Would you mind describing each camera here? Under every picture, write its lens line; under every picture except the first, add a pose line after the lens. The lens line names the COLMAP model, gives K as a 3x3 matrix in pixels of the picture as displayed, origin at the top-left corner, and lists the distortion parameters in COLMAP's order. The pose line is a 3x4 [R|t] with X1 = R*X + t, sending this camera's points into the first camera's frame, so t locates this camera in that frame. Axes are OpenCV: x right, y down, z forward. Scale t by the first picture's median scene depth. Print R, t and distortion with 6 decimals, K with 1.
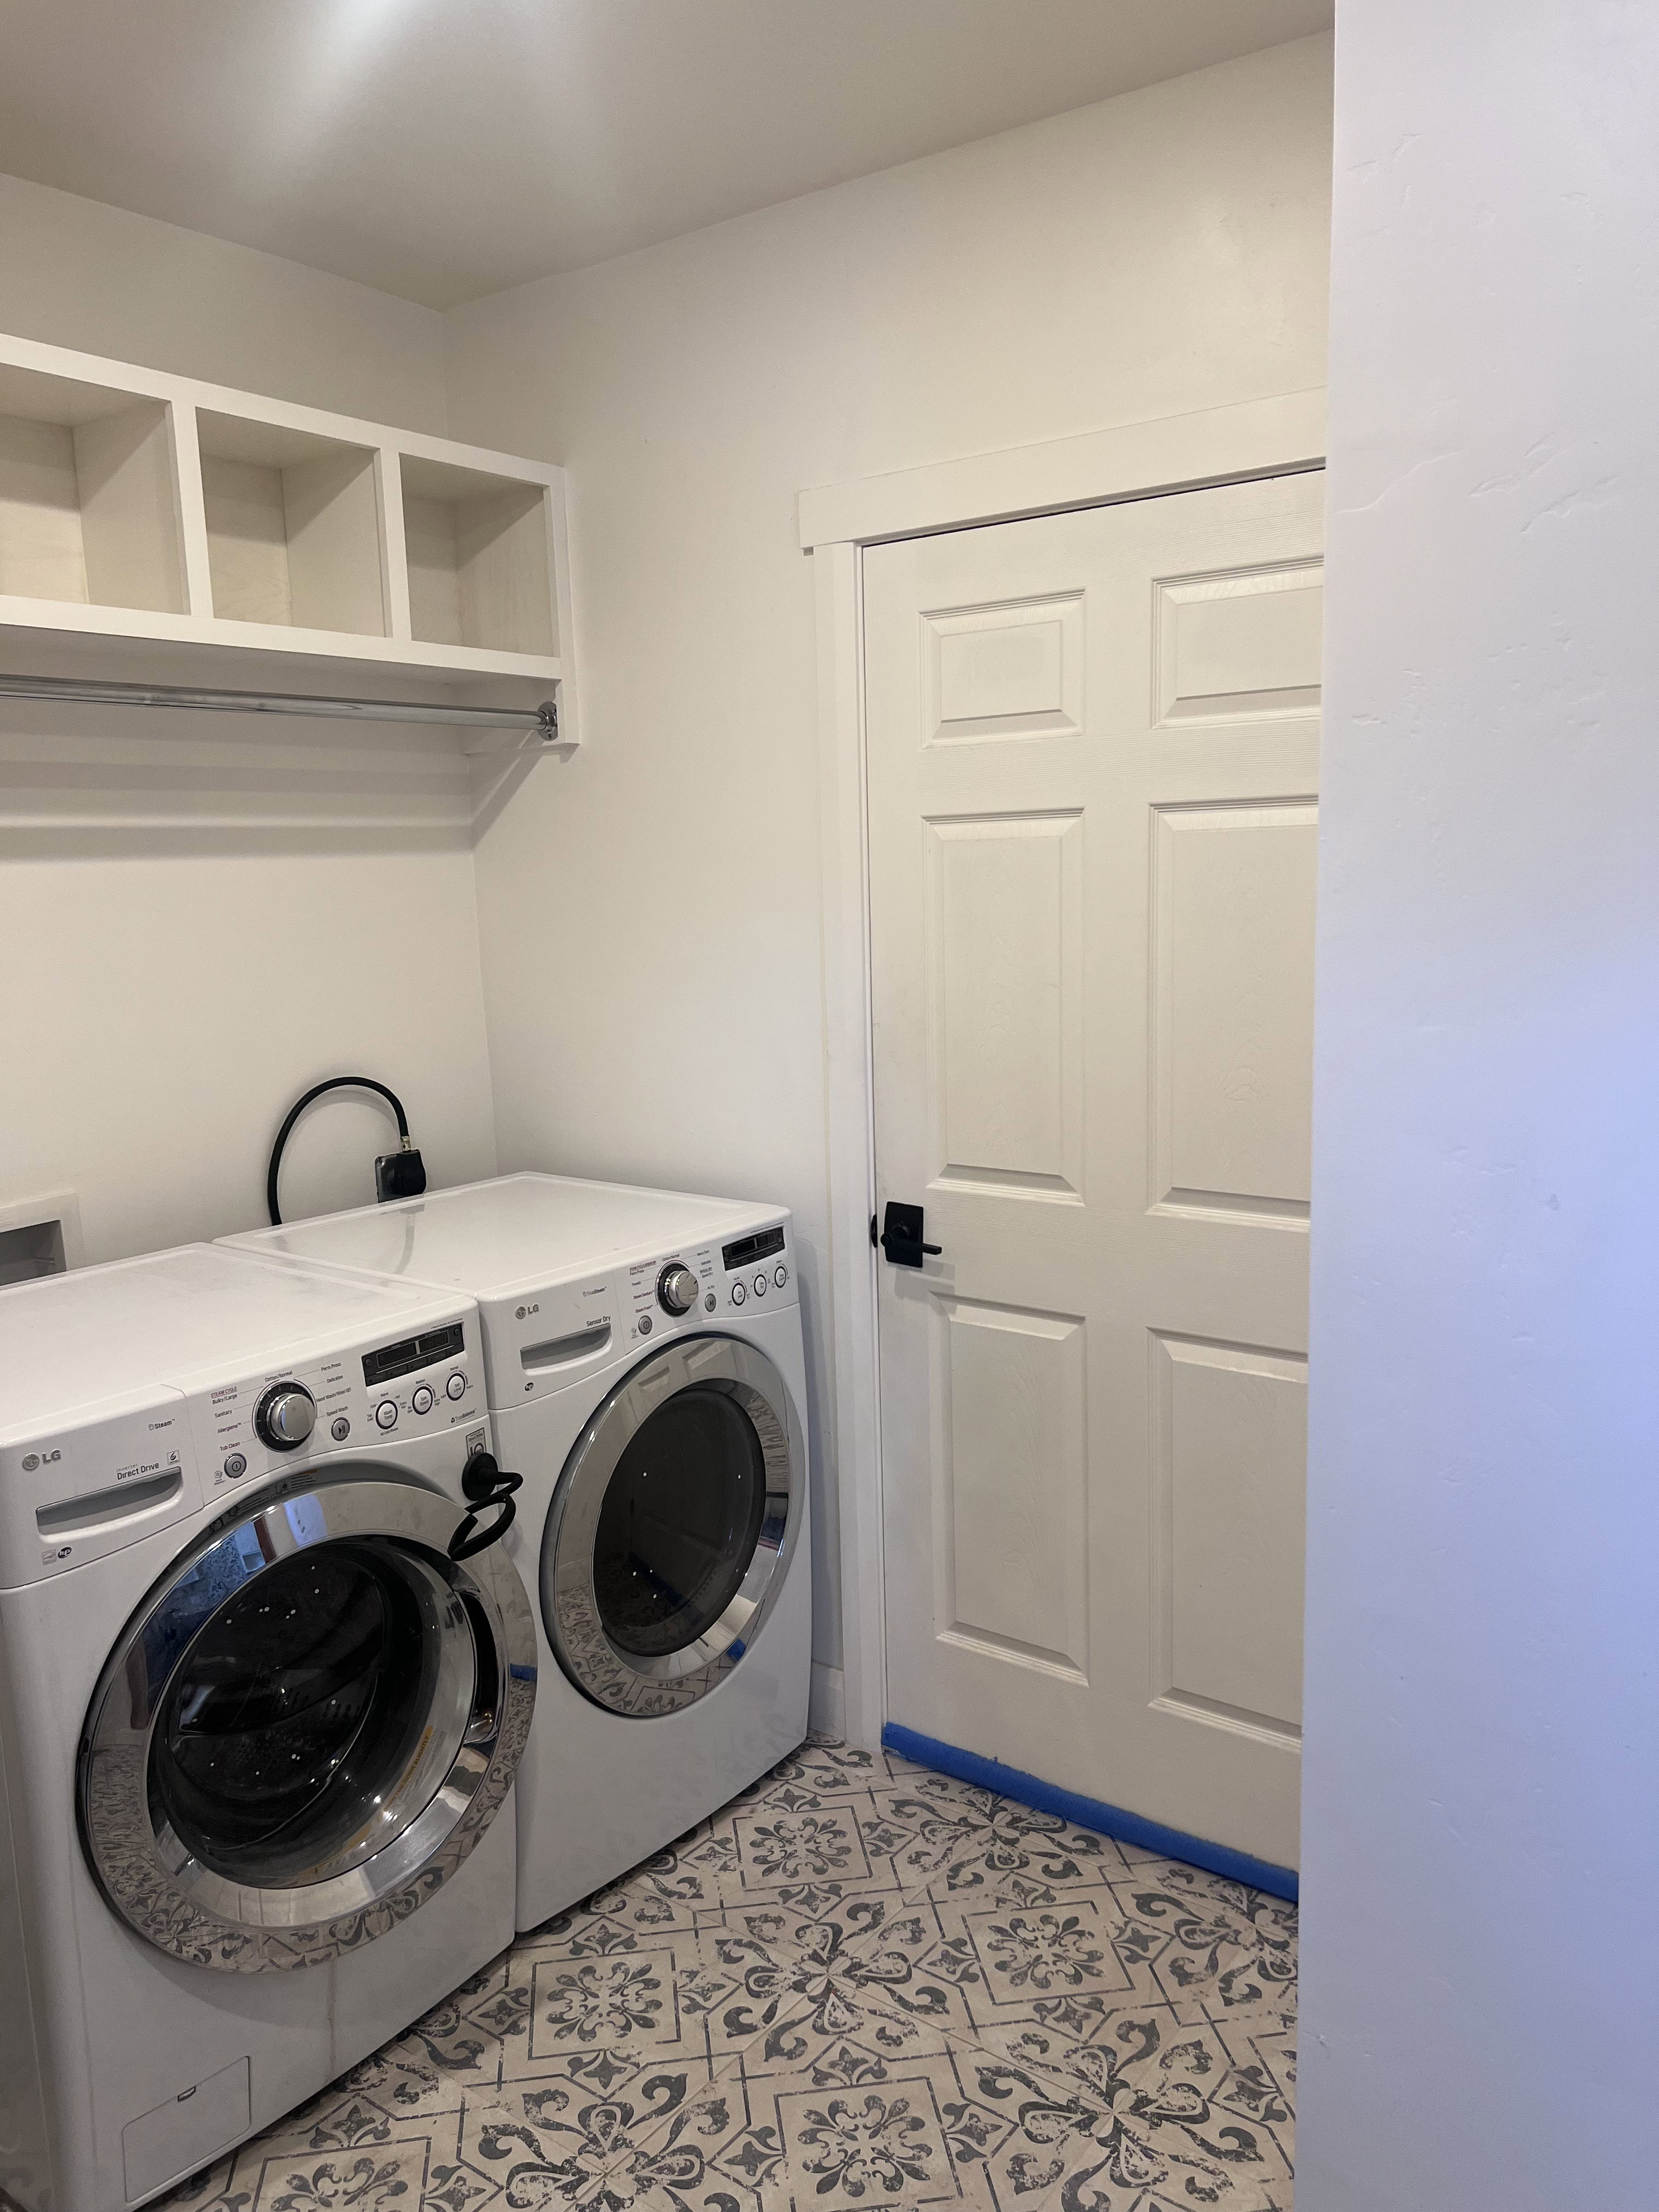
lens RADIAL K [[1685.4, 0, 763.7], [0, 1685.4, 1104.1], [0, 0, 1]] dist [0.062433, -0.049483]
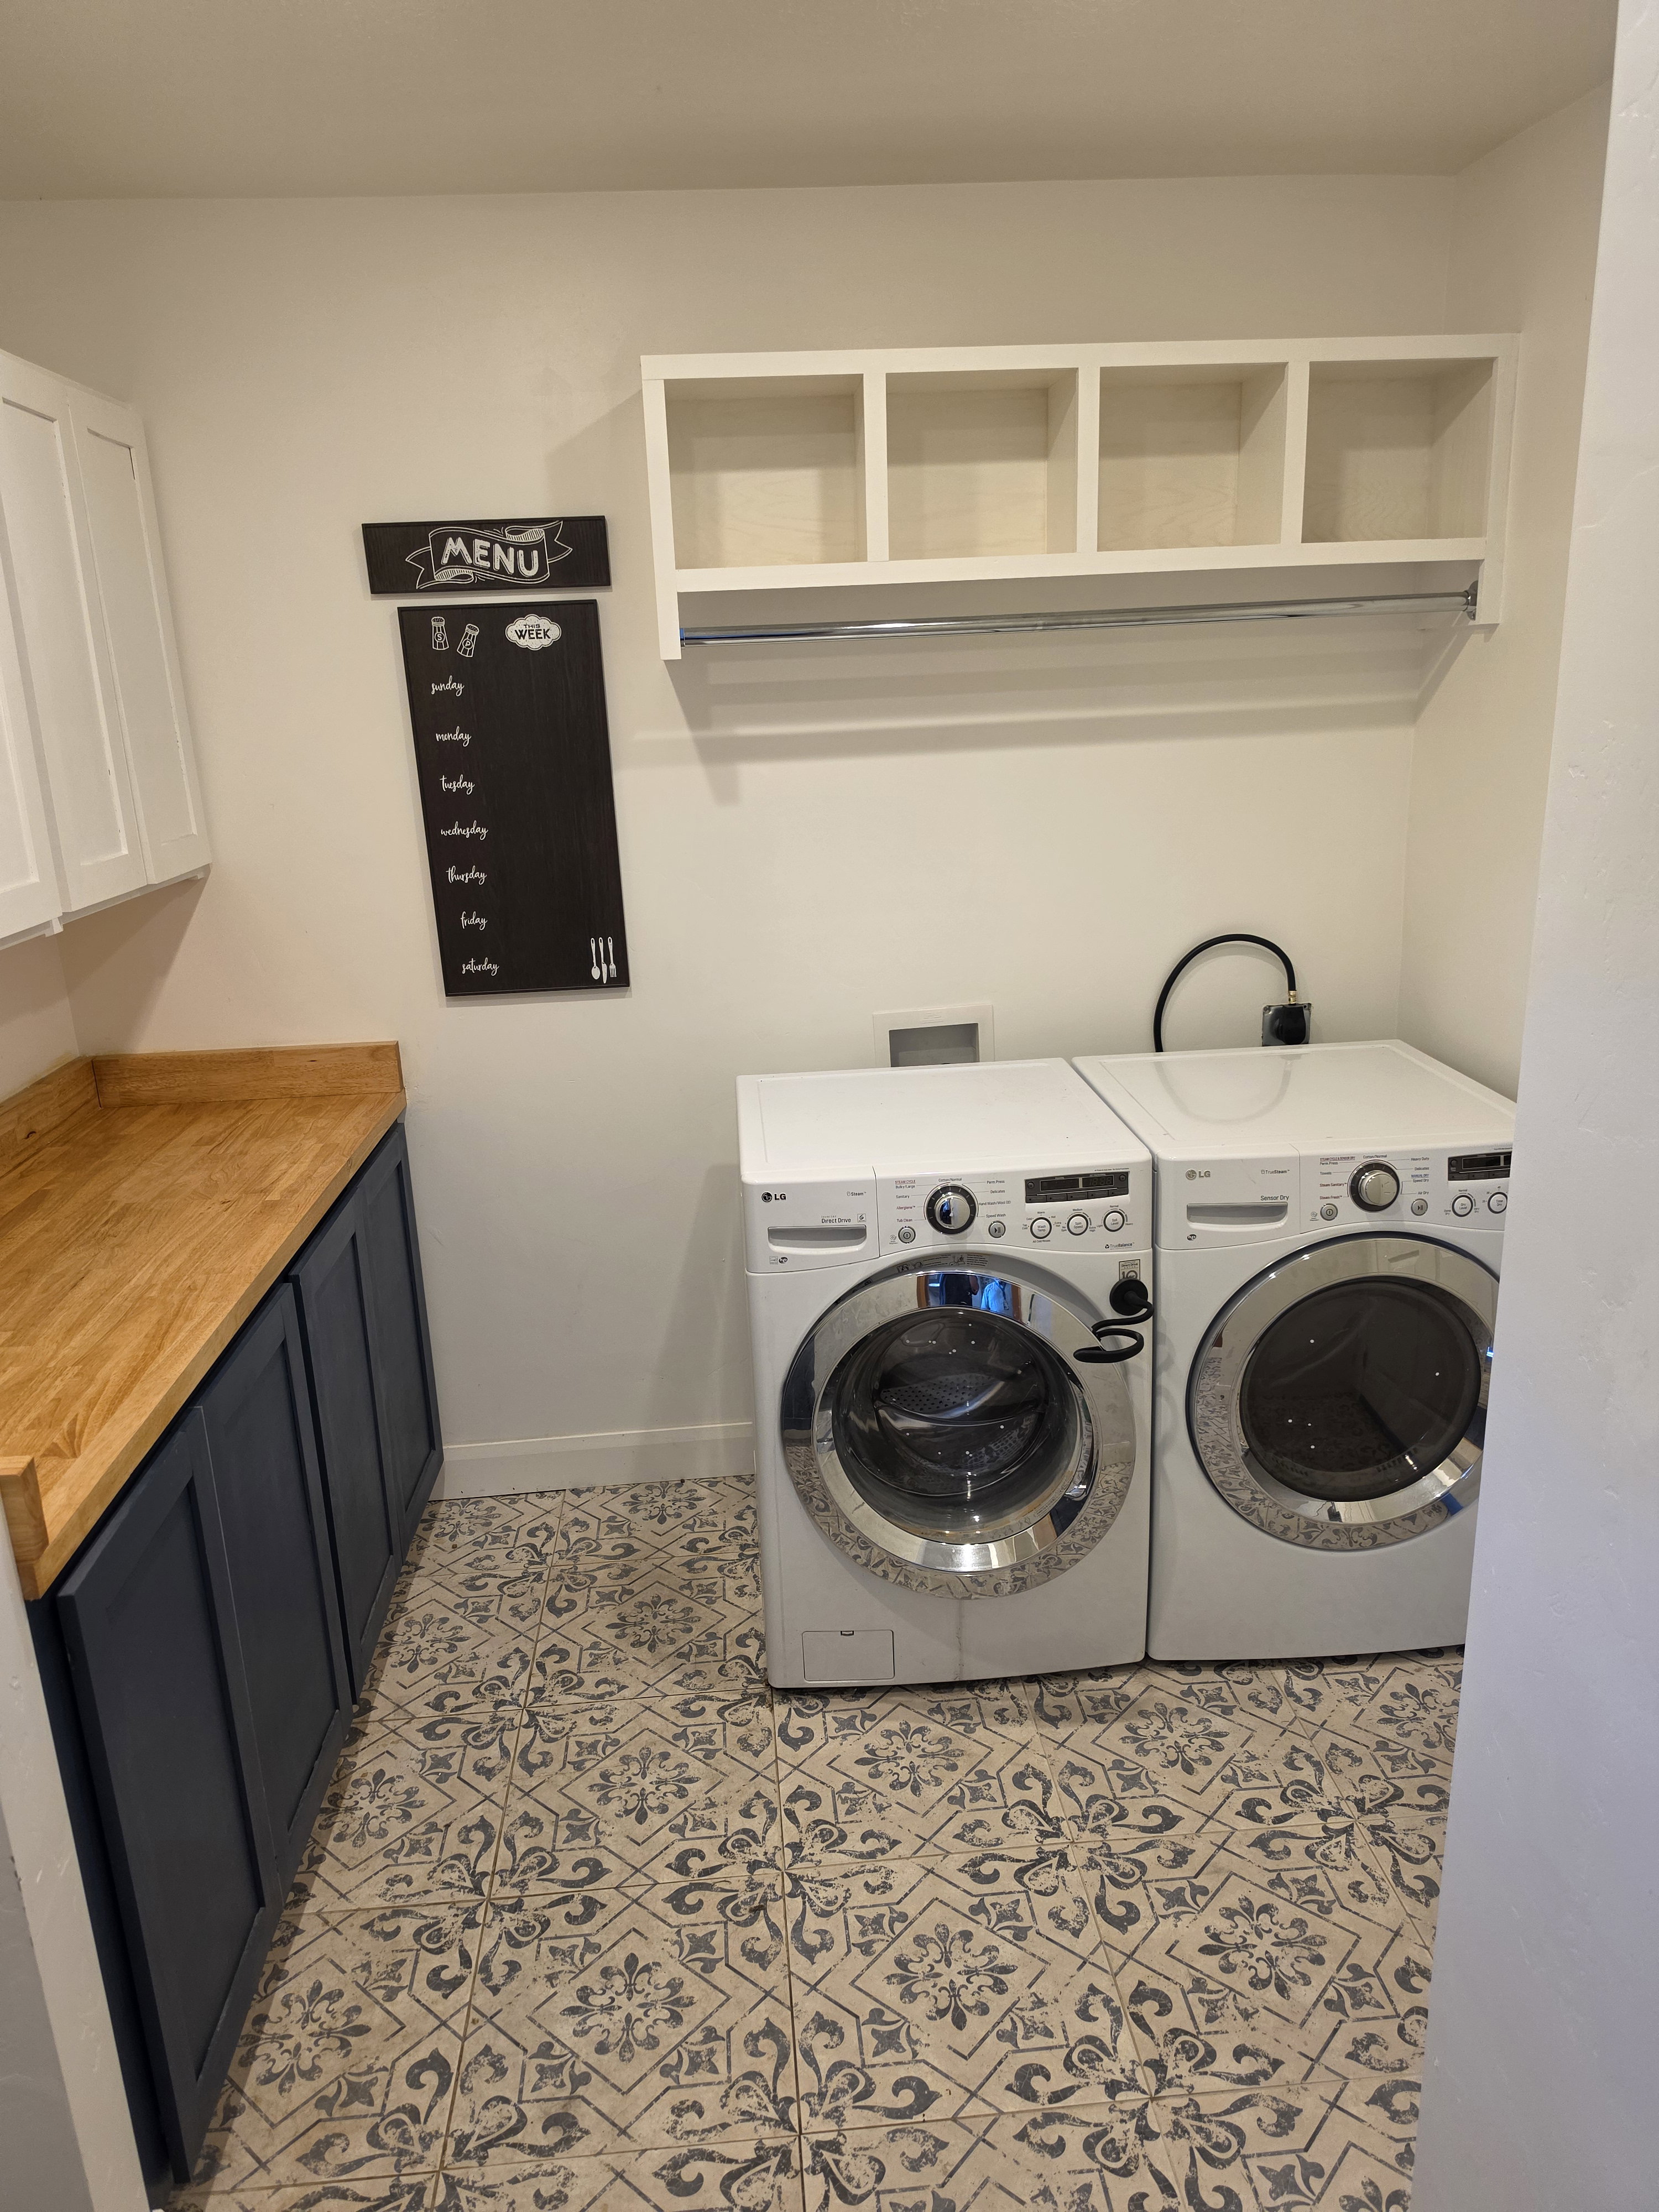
lens RADIAL K [[1556.1, 0, 839.9], [0, 1556.1, 1096.1], [0, 0, 1]] dist [0.067325, -0.084280]
pose [[0.671341, 0.205218, -0.712171, 0.462679], [-0.089348, 0.976303, 0.197104, -0.123451], [0.735743, -0.068693, 0.673768, 0.104147]]
